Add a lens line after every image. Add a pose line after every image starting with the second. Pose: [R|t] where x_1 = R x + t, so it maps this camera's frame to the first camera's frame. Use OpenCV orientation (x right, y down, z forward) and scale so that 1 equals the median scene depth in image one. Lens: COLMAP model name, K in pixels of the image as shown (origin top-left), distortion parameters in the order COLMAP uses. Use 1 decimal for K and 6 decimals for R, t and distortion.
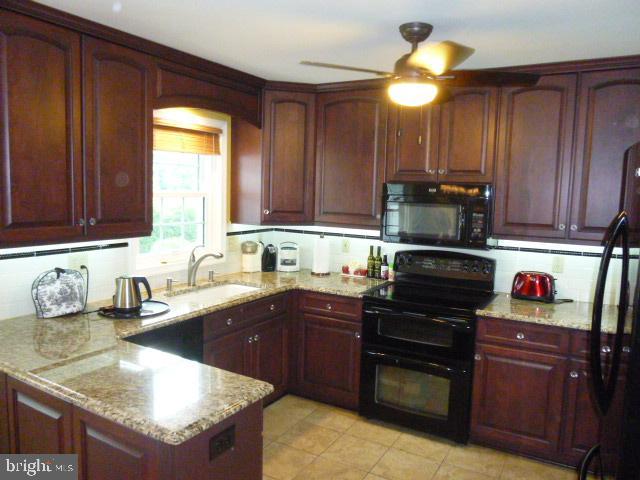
lens RADIAL K [[488.5, 0, 314.6], [0, 488.5, 234.3], [0, 0, 1]] dist [-0.061687, 0.045356]
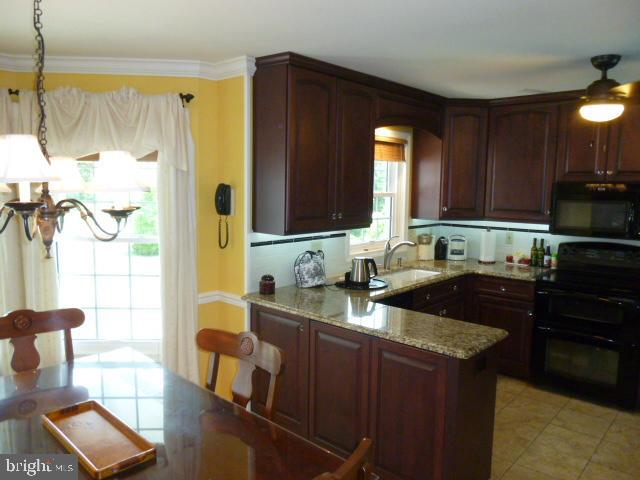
lens RADIAL K [[488.5, 0, 314.7], [0, 488.5, 239.1], [0, 0, 1]] dist [-0.061687, 0.045356]
pose [[0.978387, 0.004702, -0.206729, -0.179139], [-0.002139, 0.999918, 0.012620, 0.014771], [0.206772, -0.011905, 0.978317, -0.244969]]
